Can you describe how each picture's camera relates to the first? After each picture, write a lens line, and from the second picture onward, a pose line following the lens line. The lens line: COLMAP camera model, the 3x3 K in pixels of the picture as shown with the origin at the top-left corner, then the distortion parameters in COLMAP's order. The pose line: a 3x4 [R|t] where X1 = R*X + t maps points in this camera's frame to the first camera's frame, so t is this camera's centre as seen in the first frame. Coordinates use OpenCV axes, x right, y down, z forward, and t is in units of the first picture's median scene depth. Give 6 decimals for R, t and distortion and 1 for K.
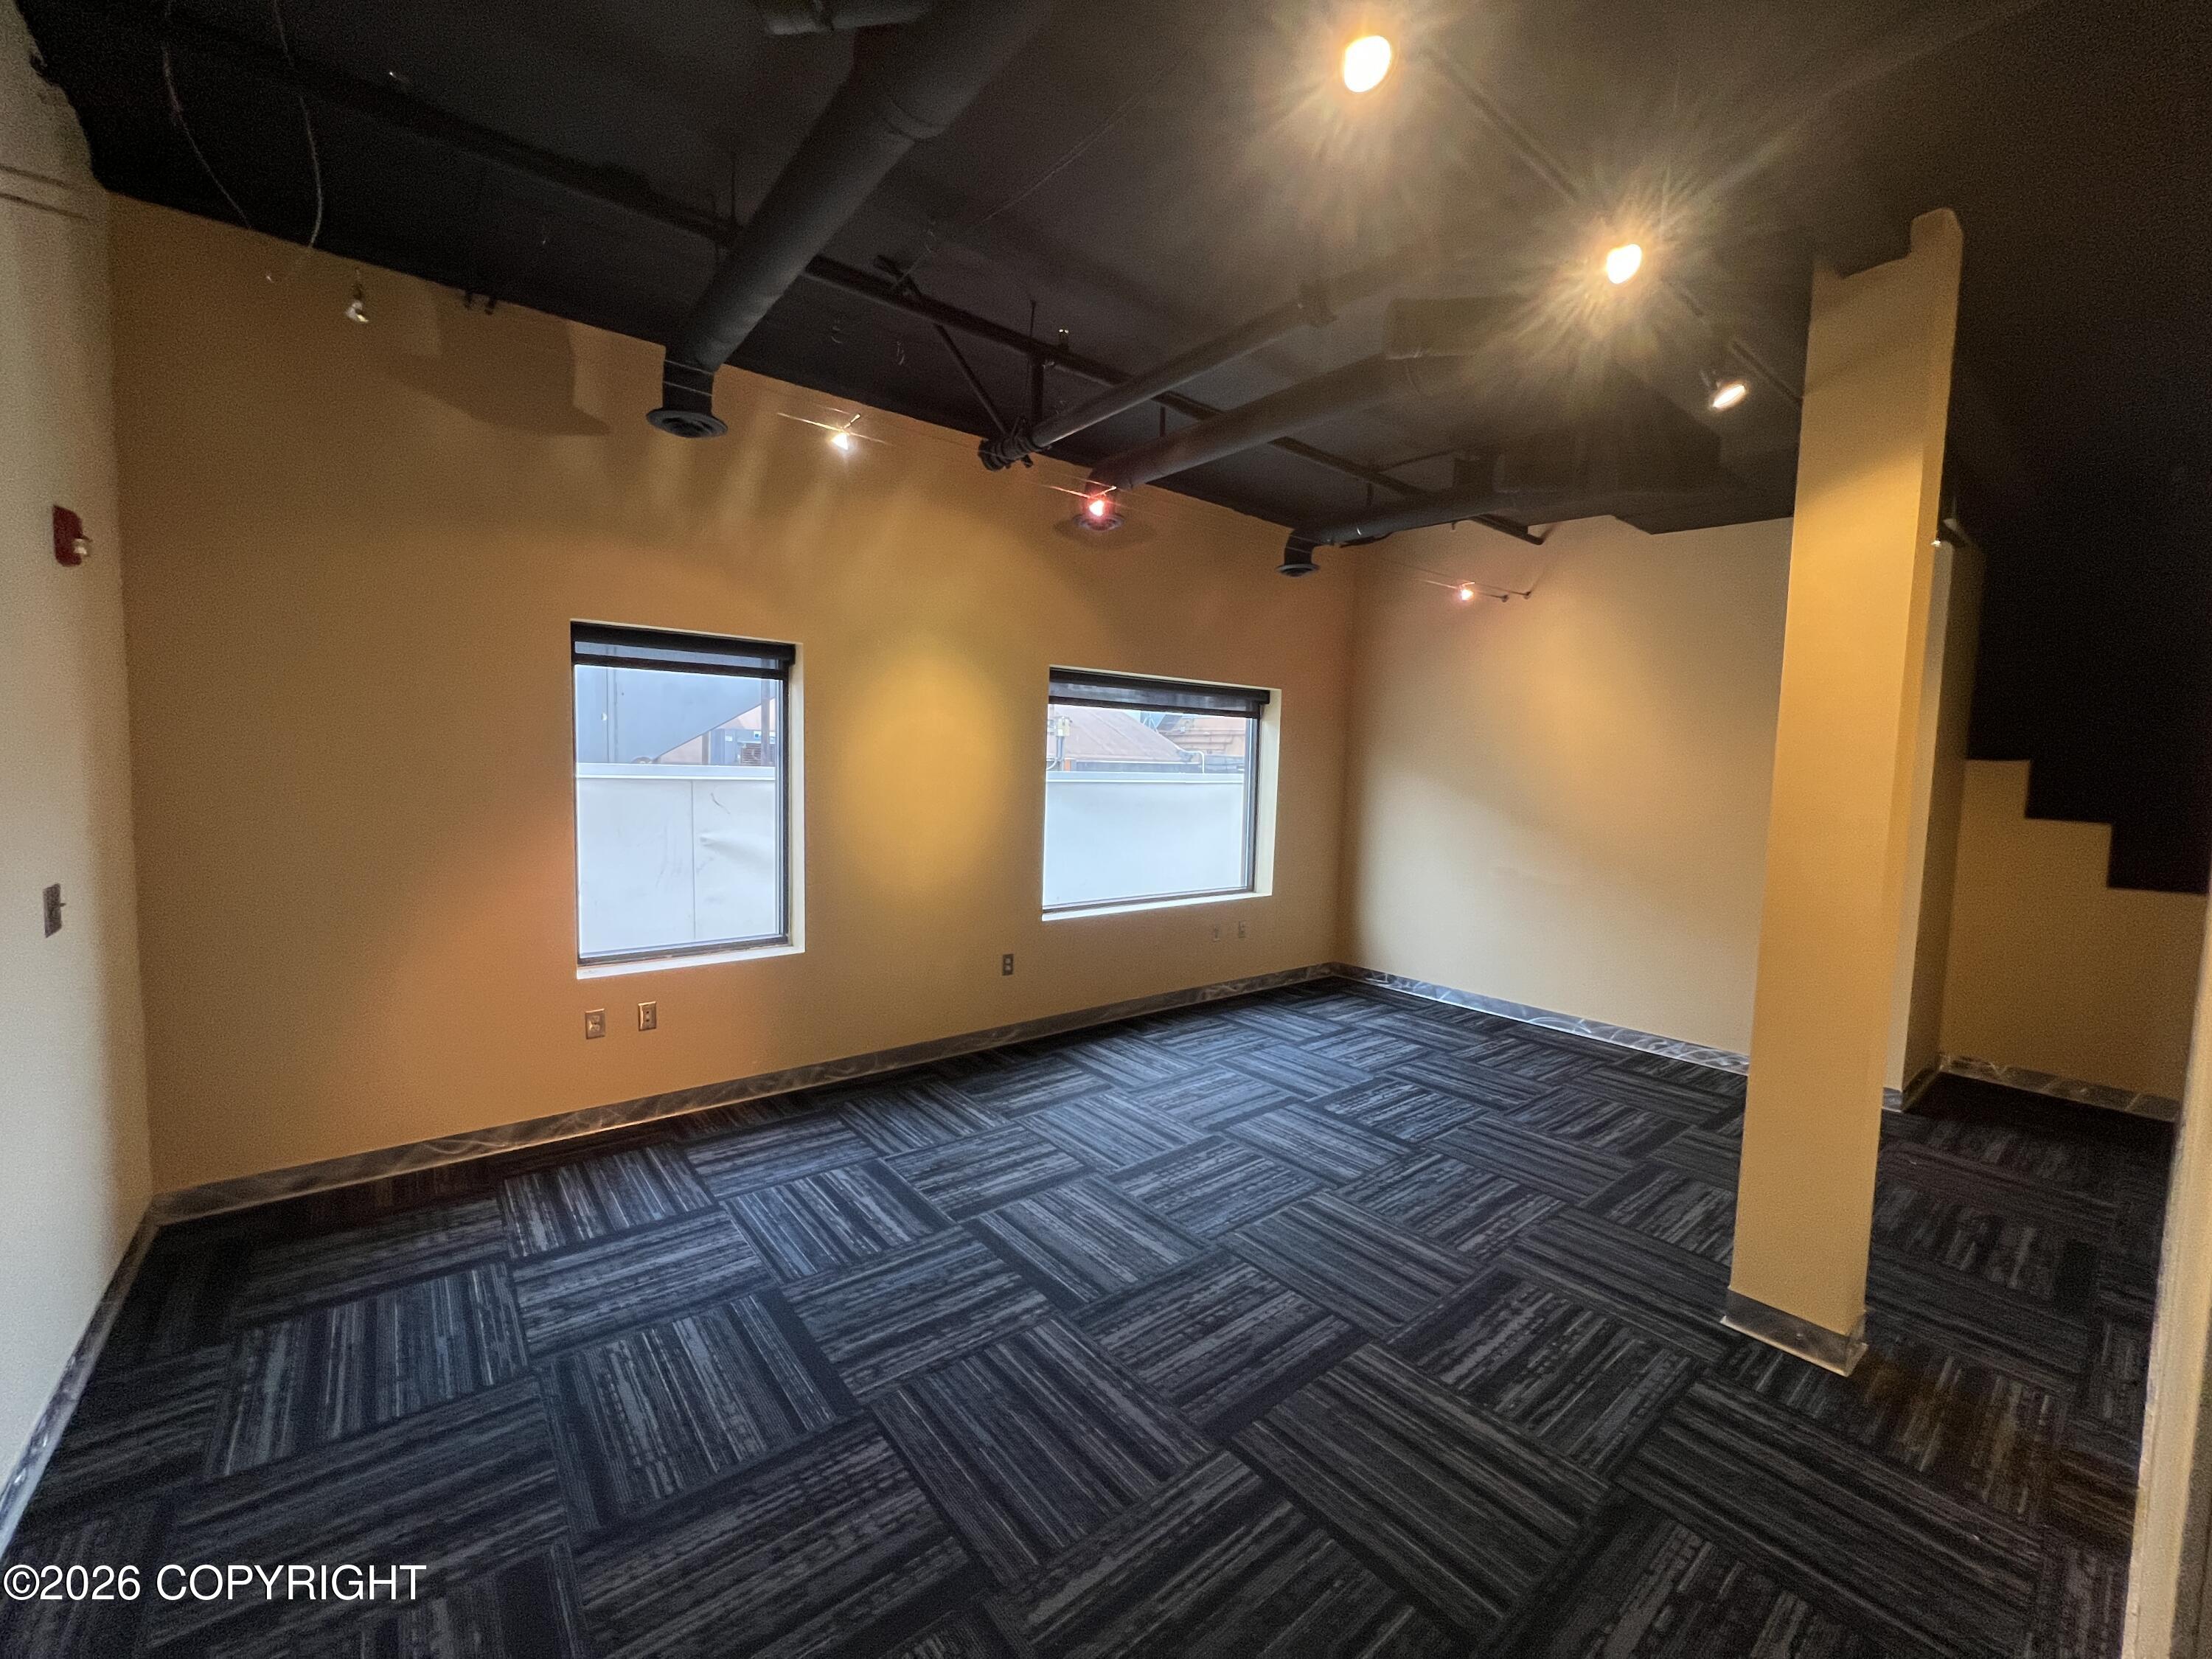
lens RADIAL K [[889.7, 0, 1108.4], [0, 889.7, 821.9], [0, 0, 1]] dist [-0.002637, 0.000028]
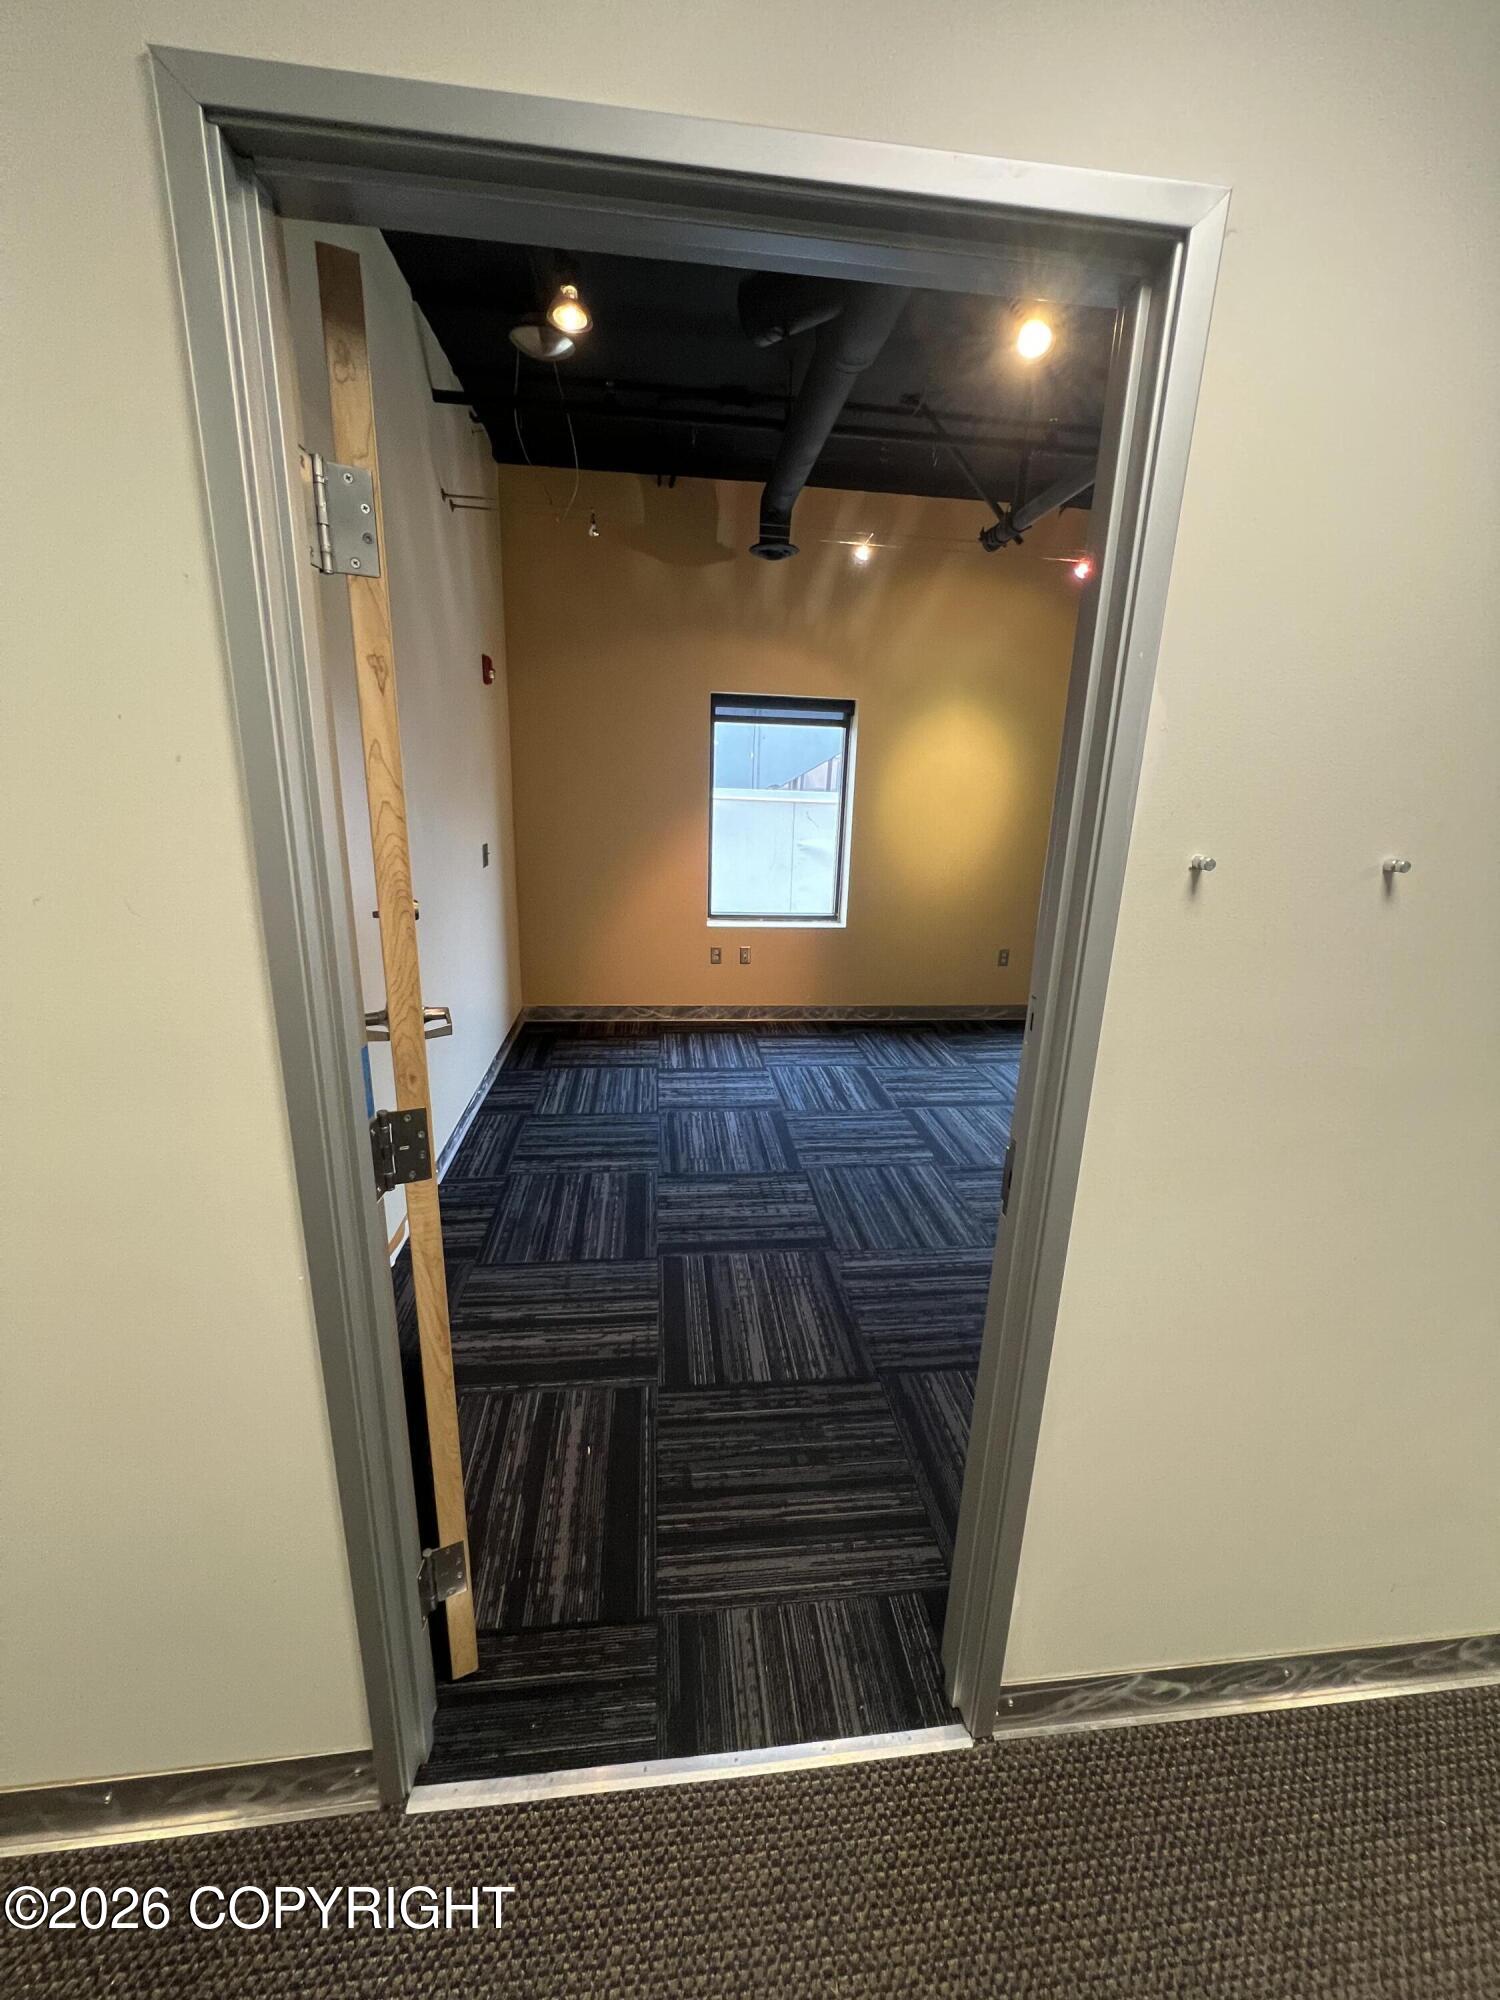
lens RADIAL K [[804.4, 0, 750.0], [0, 804.4, 1000.0], [0, 0, 1]] dist [-0.002637, 0.000028]
pose [[0.843952, 0.147275, -0.515804, 0.272741], [-0.047962, 0.978438, 0.200895, 0.011901], [0.534270, -0.144807, 0.832819, -0.222079]]
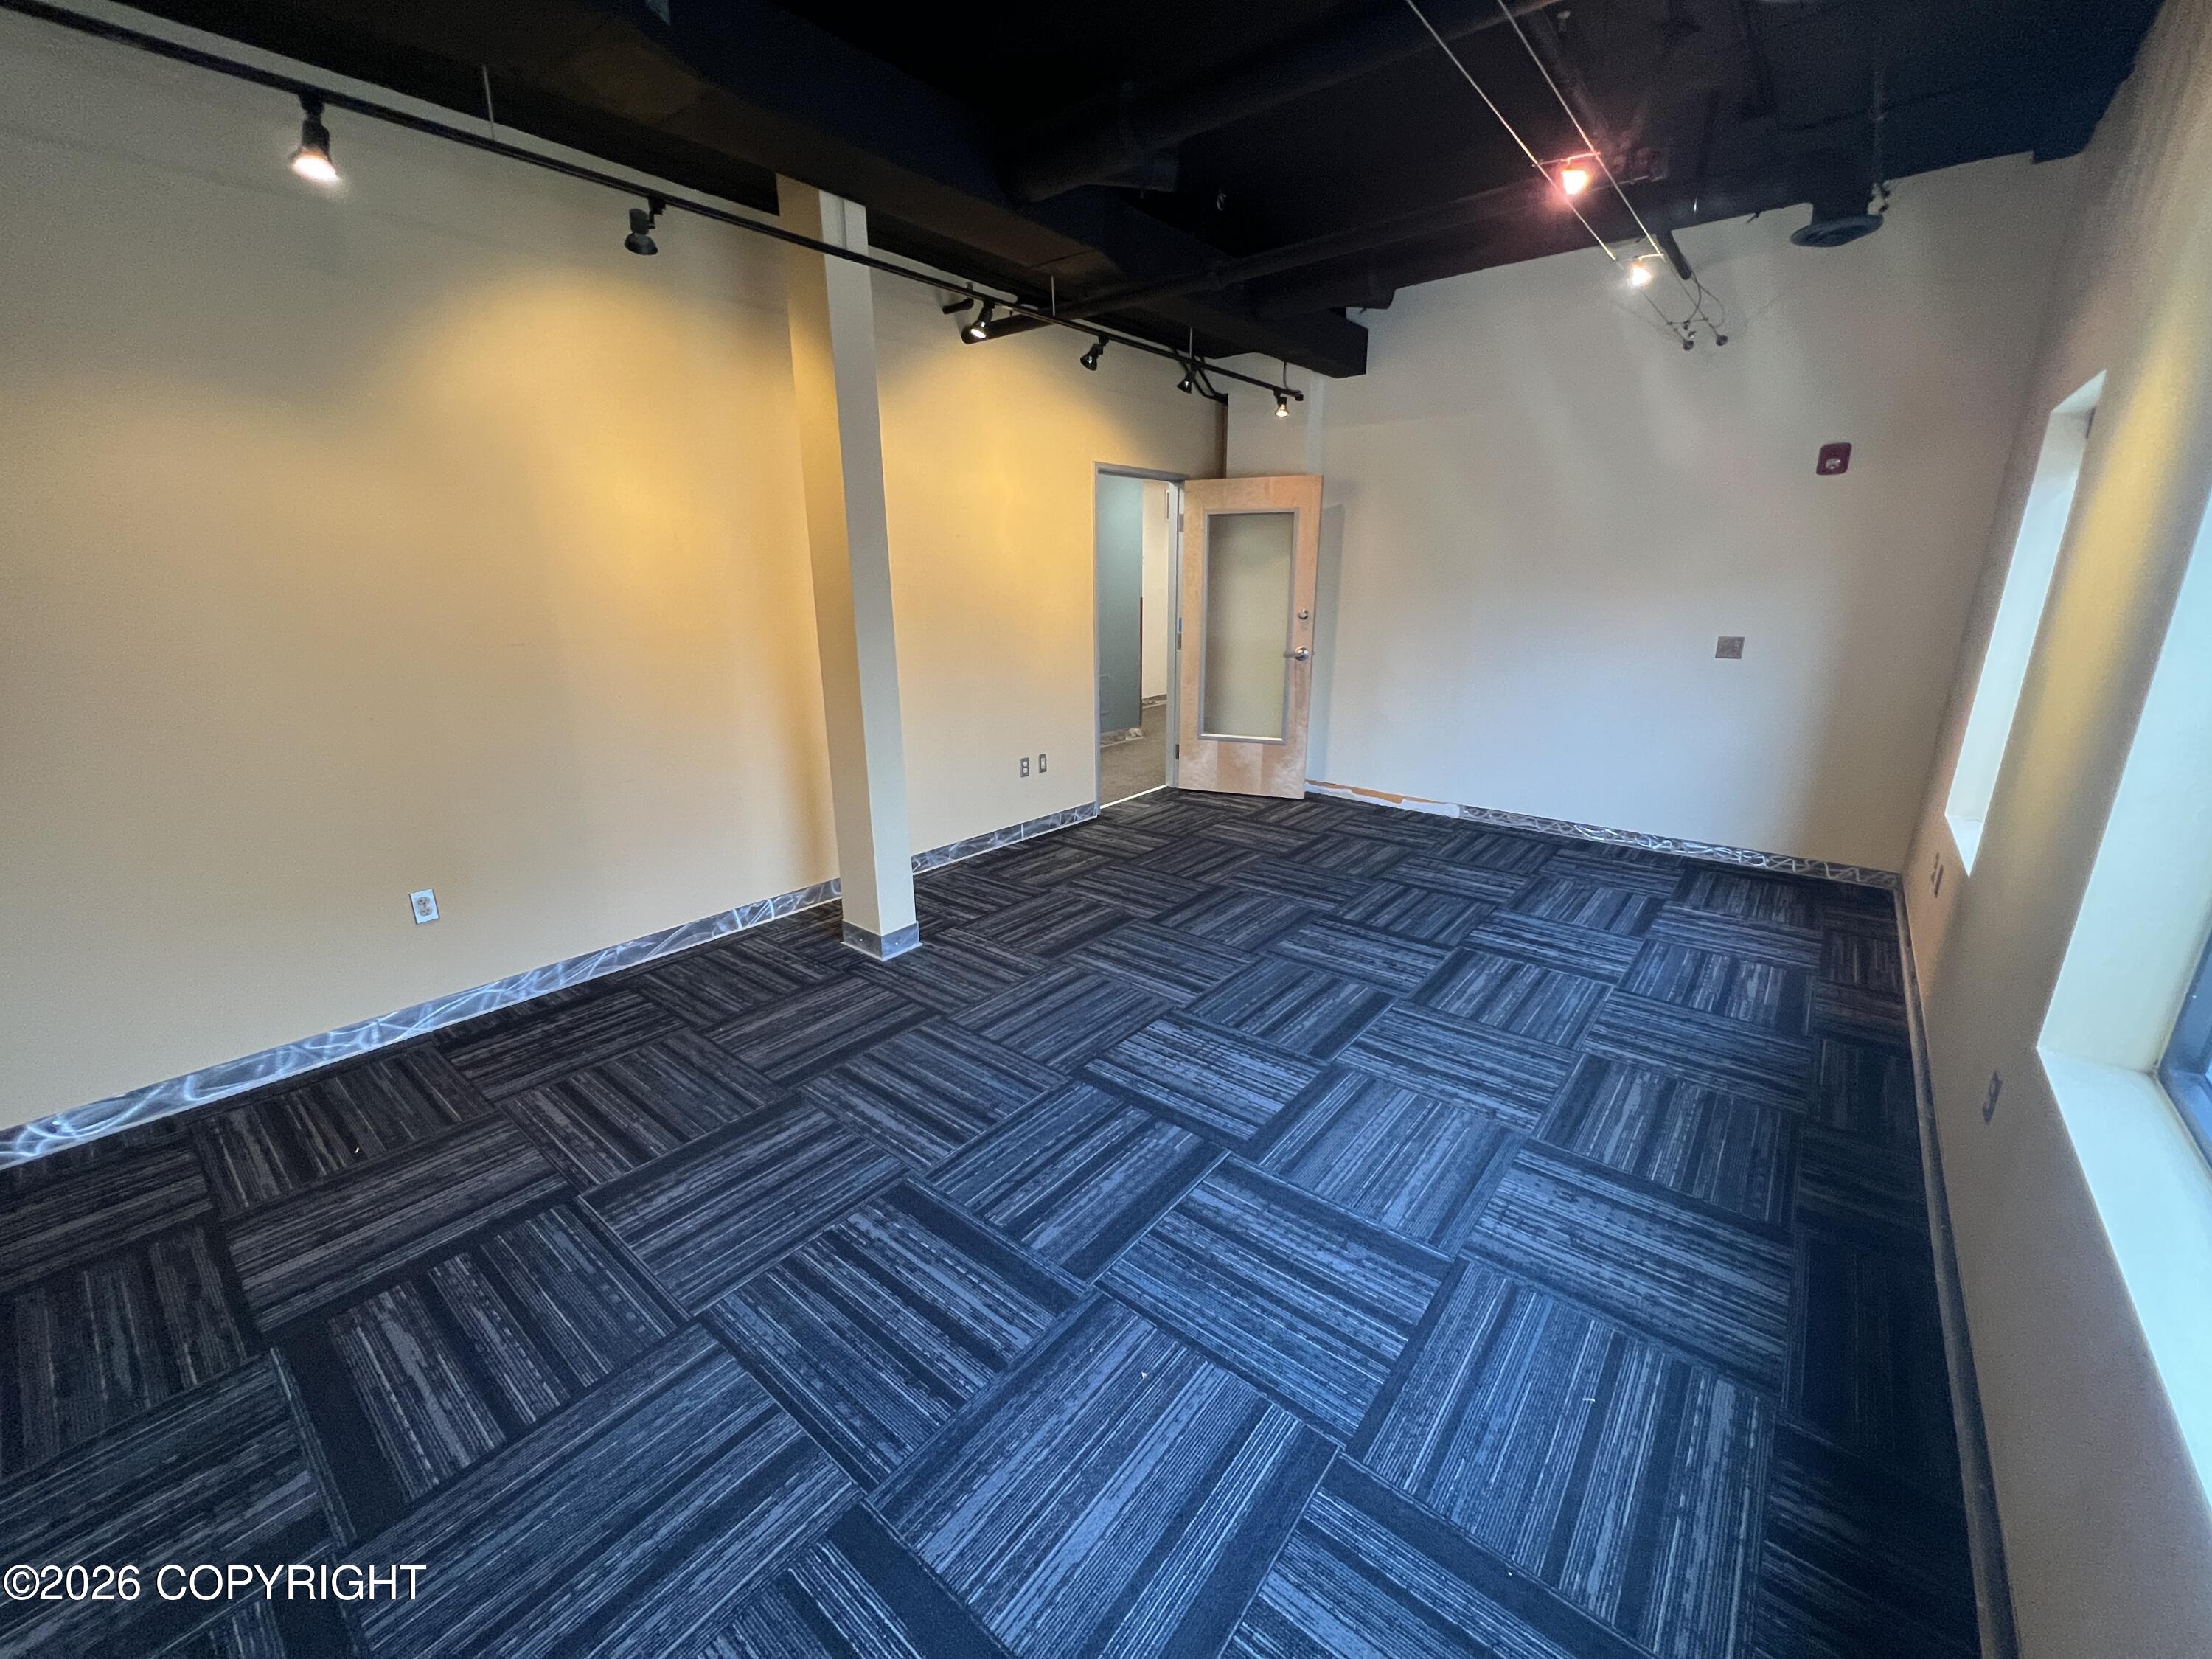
lens RADIAL K [[889.7, 0, 1108.4], [0, 889.7, 821.9], [0, 0, 1]] dist [-0.002637, 0.000028]
pose [[-0.978397, 0.034774, -0.203790, 0.539750], [-0.035539, 0.942787, 0.331496, -0.114550], [0.203658, 0.331577, -0.921184, 1.894901]]
